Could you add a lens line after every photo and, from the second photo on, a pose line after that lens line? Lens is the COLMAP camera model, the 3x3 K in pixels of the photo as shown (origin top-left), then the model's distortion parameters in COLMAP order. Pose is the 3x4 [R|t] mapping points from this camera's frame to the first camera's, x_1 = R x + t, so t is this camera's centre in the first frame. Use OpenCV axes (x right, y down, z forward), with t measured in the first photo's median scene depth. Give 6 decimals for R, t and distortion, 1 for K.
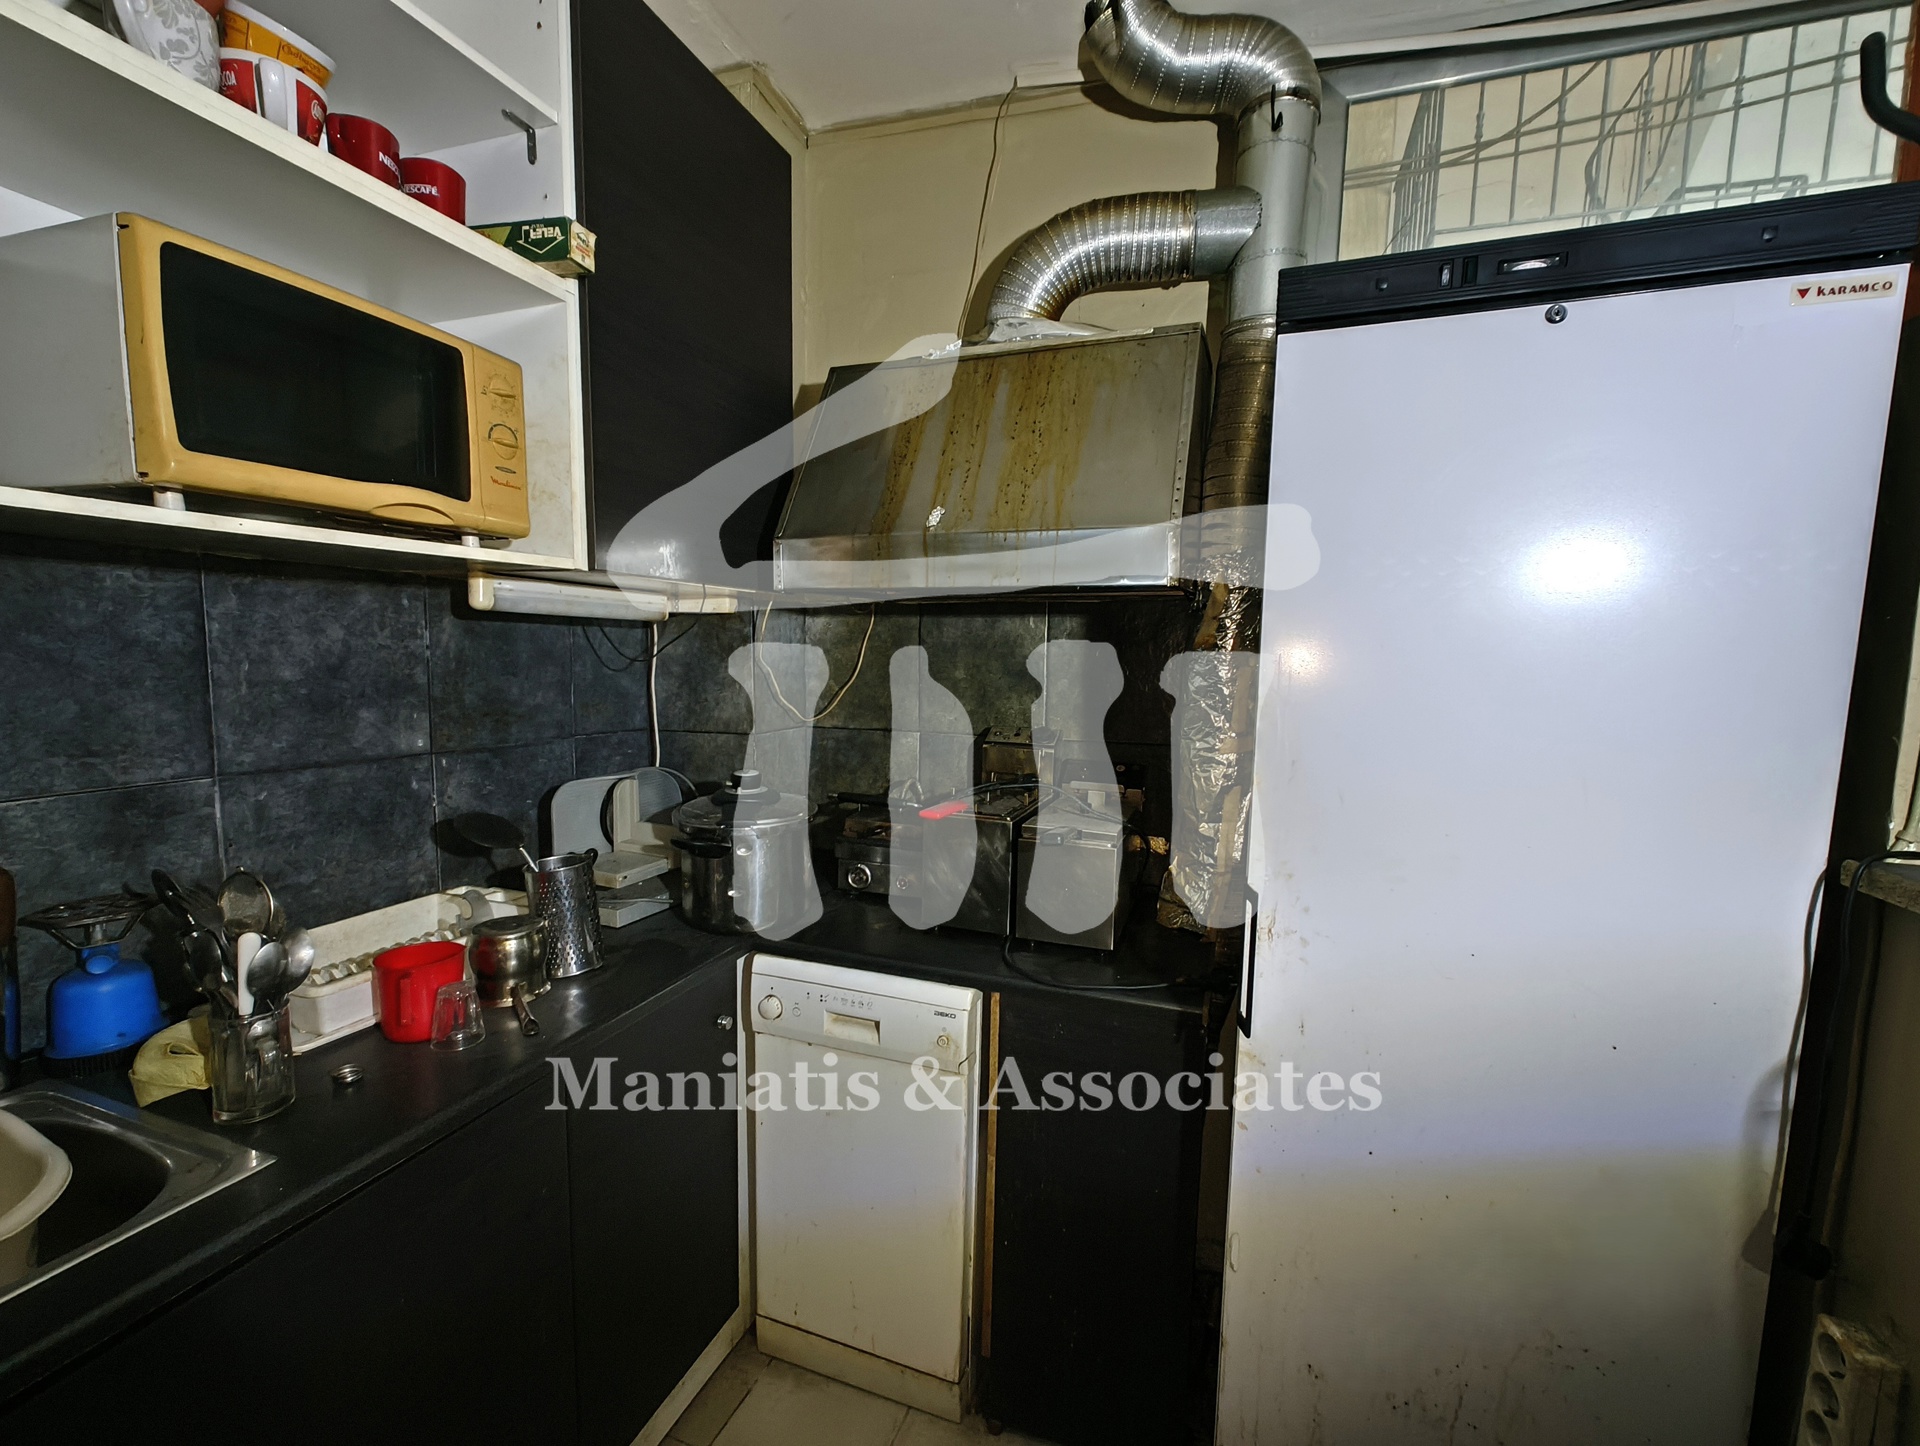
lens RADIAL K [[804.4, 0, 971.8], [0, 804.4, 734.6], [0, 0, 1]] dist [-0.000609, 0.000090]
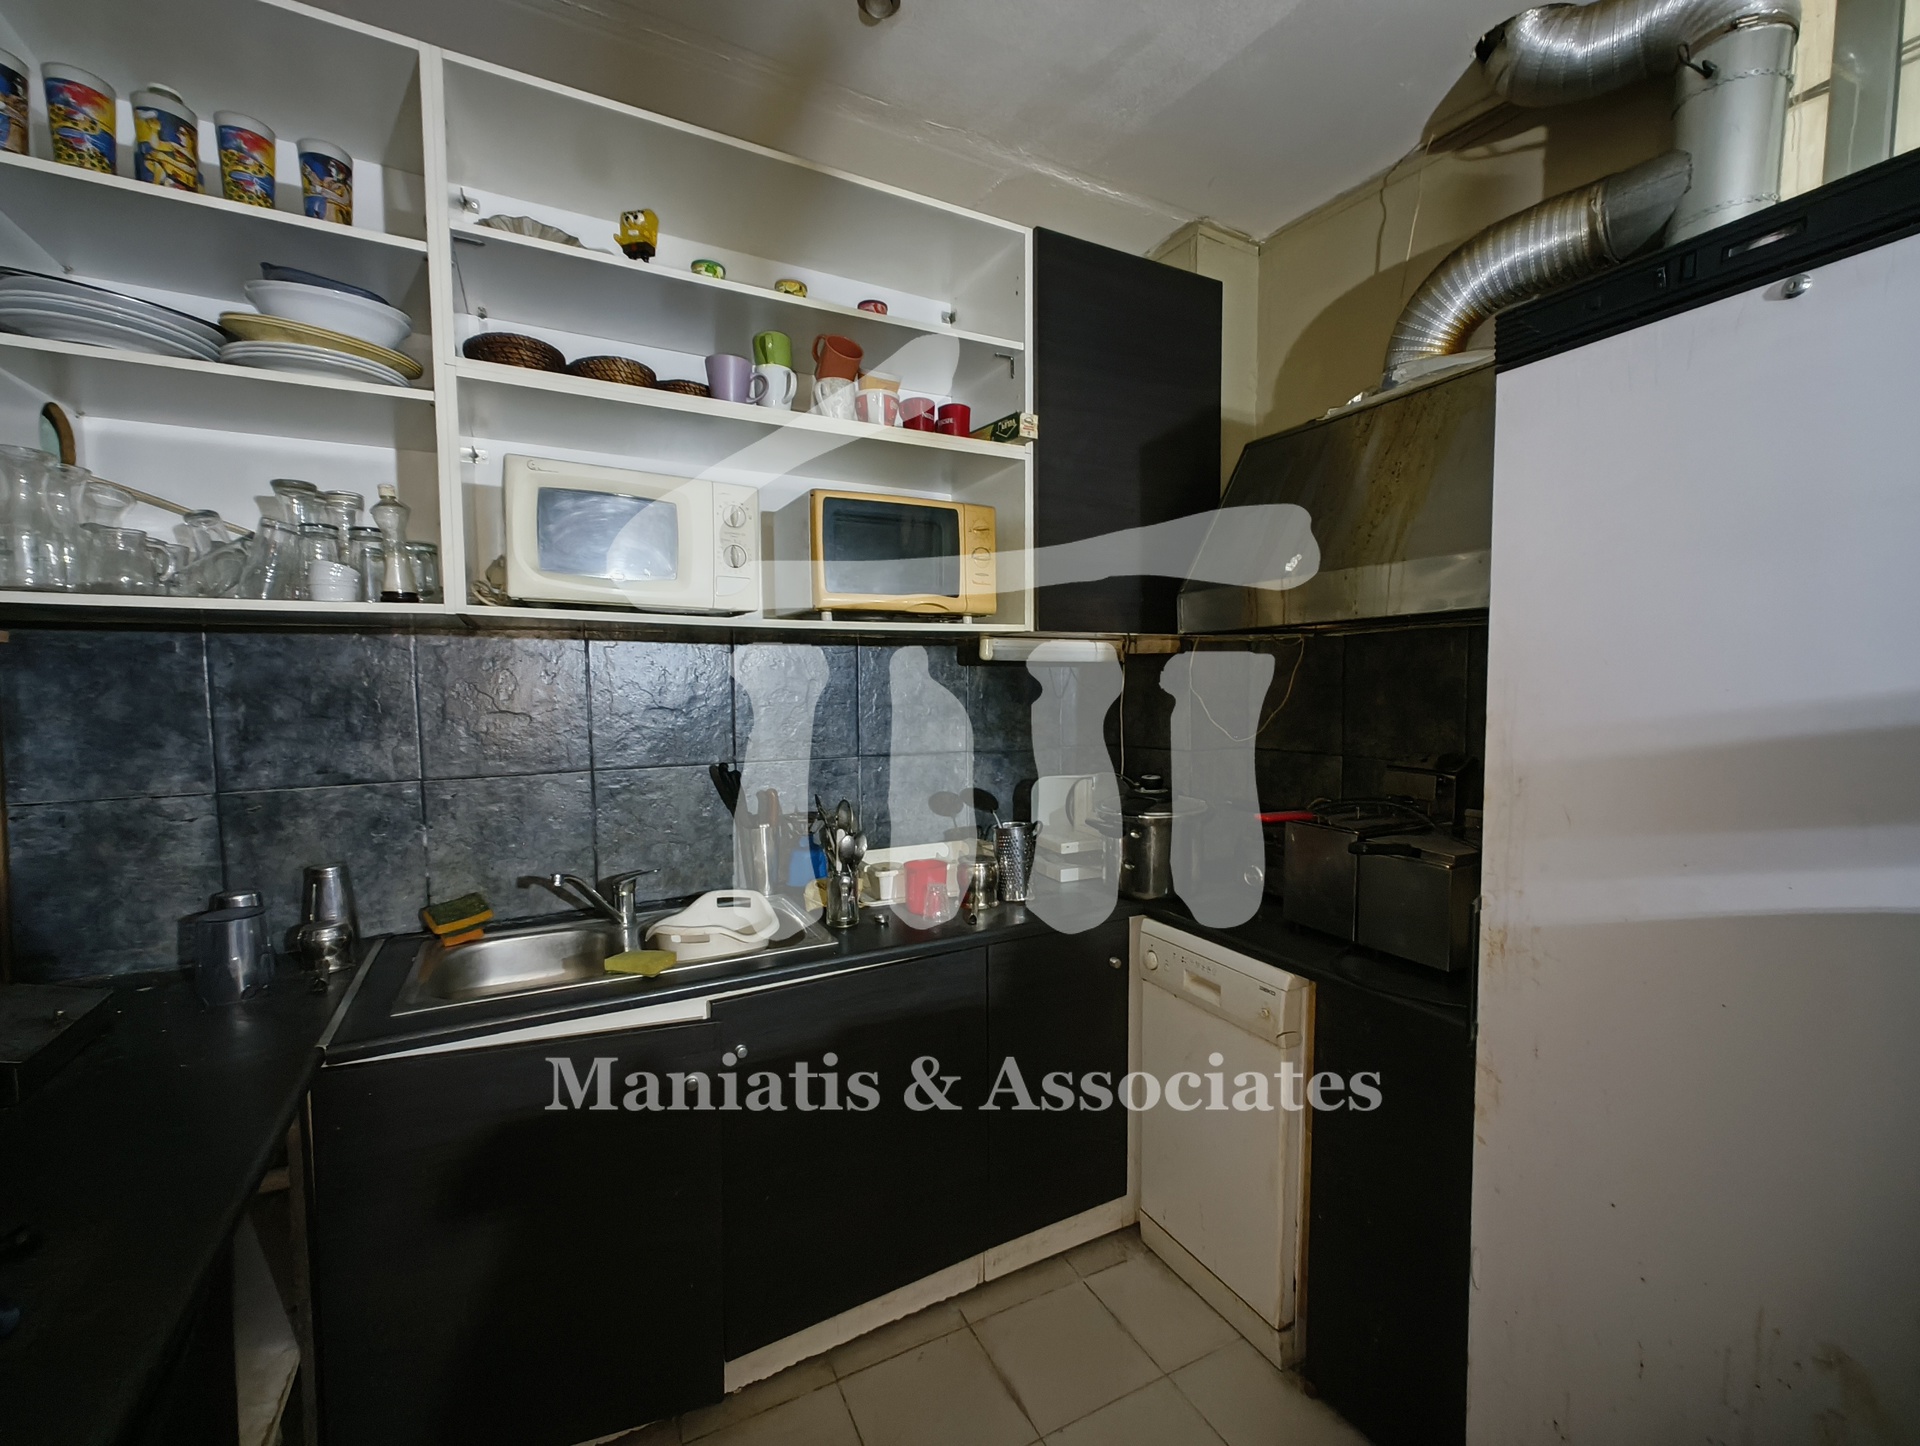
lens RADIAL K [[803.0, 0, 970.4], [0, 803.0, 733.3], [0, 0, 1]] dist [-0.001893, 0.001028]
pose [[0.734609, 0.021542, -0.678149, 0.460881], [-0.050821, 0.998435, -0.023336, 0.027010], [0.676585, 0.051607, 0.734554, -0.172802]]
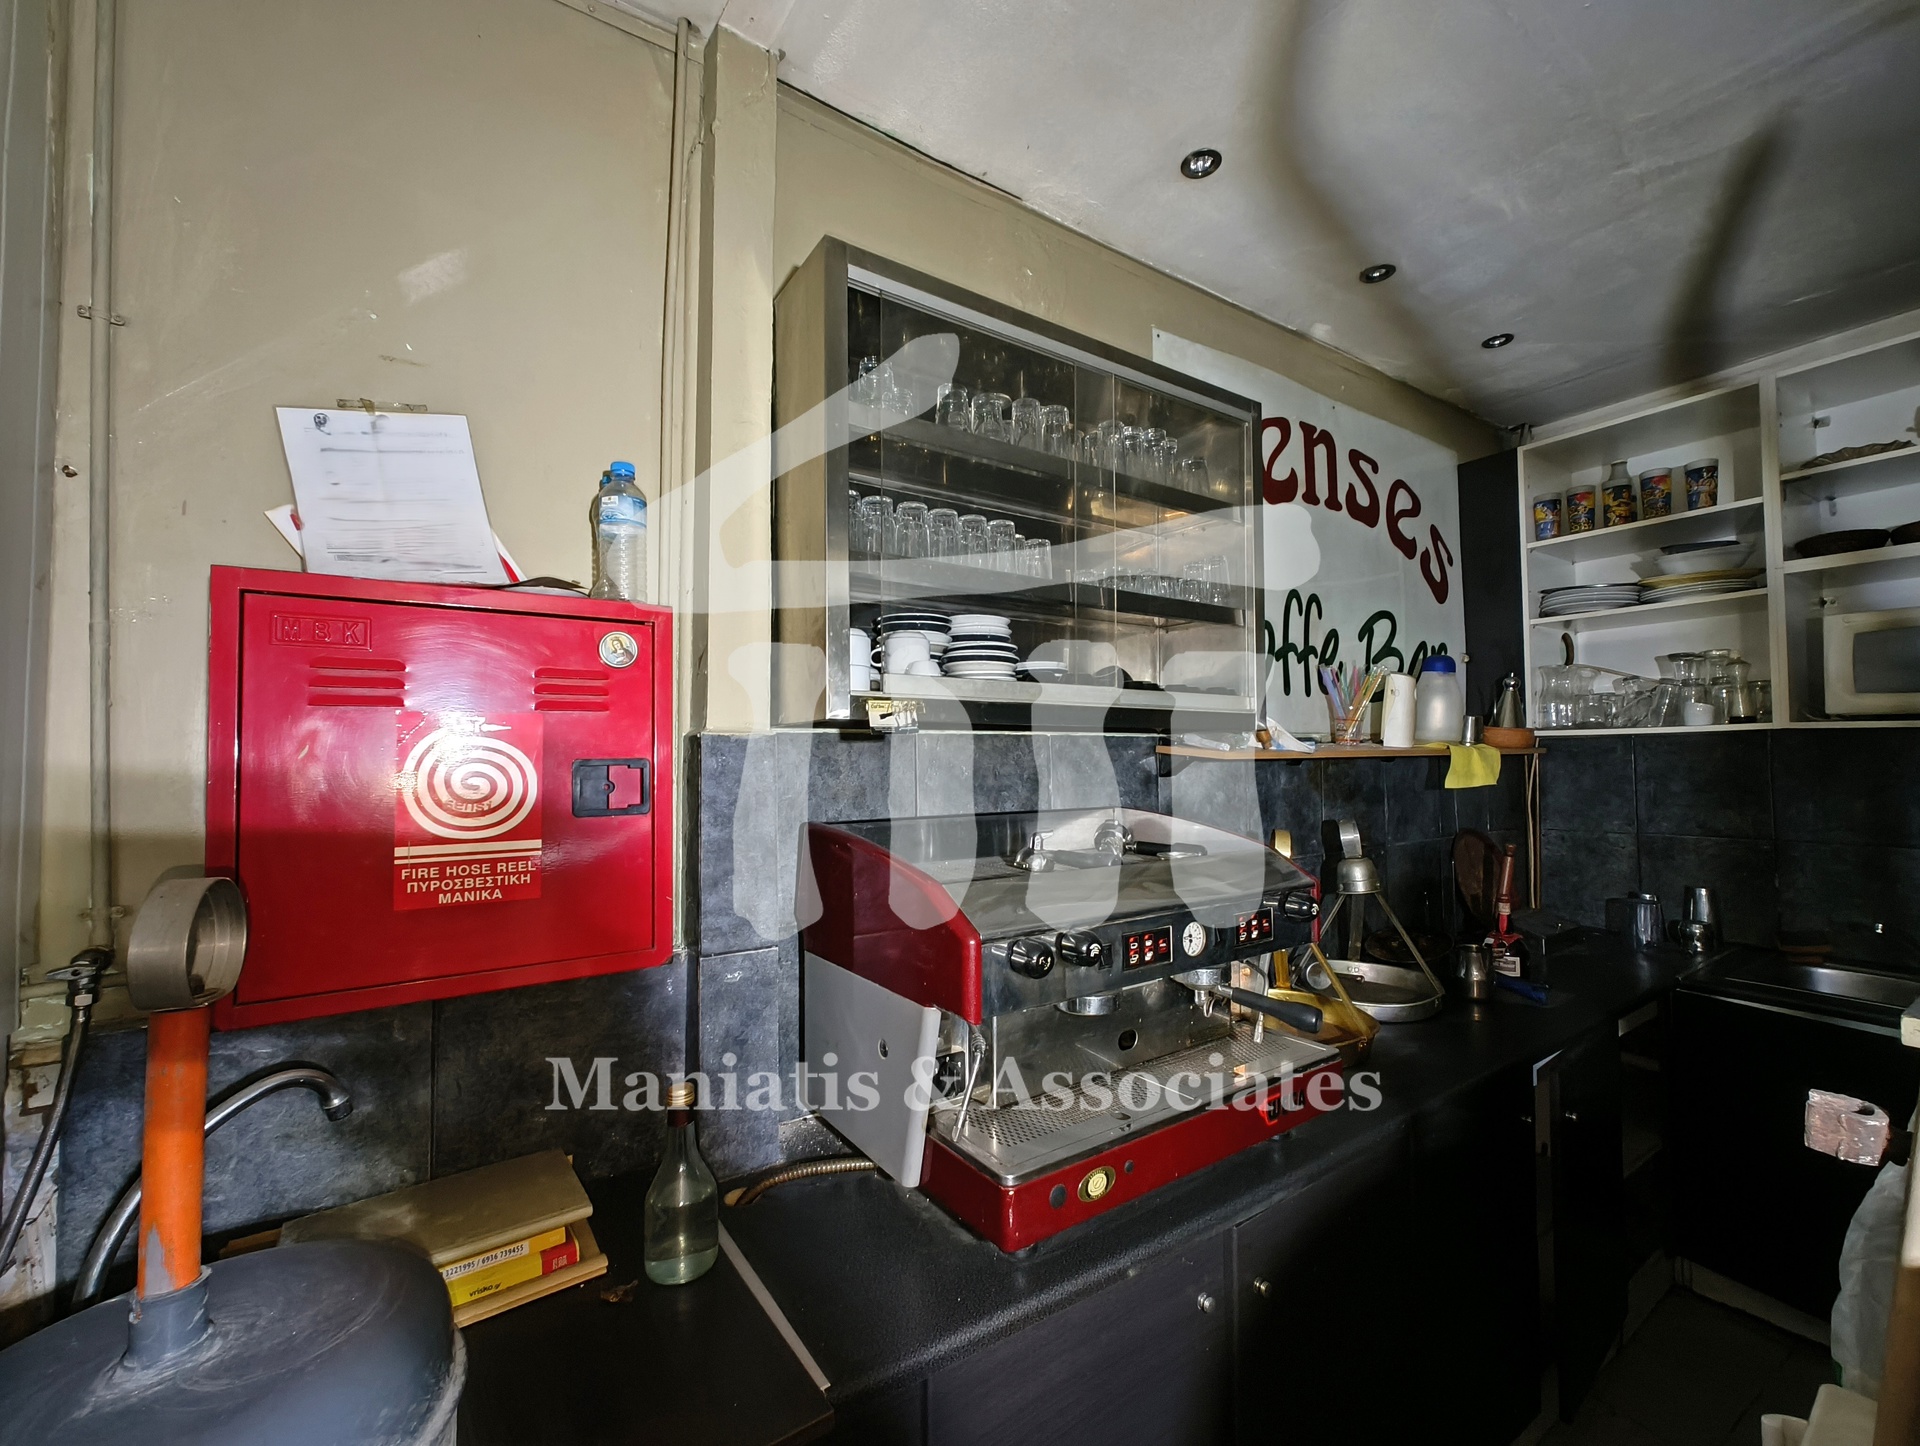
lens RADIAL K [[804.4, 0, 976.0], [0, 804.4, 731.7], [0, 0, 1]] dist [-0.000609, 0.000090]
pose [[-0.607991, -0.036230, -0.793117, 1.516965], [-0.080750, 0.996600, 0.016376, -0.012635], [0.789827, 0.074001, -0.608849, -0.152278]]
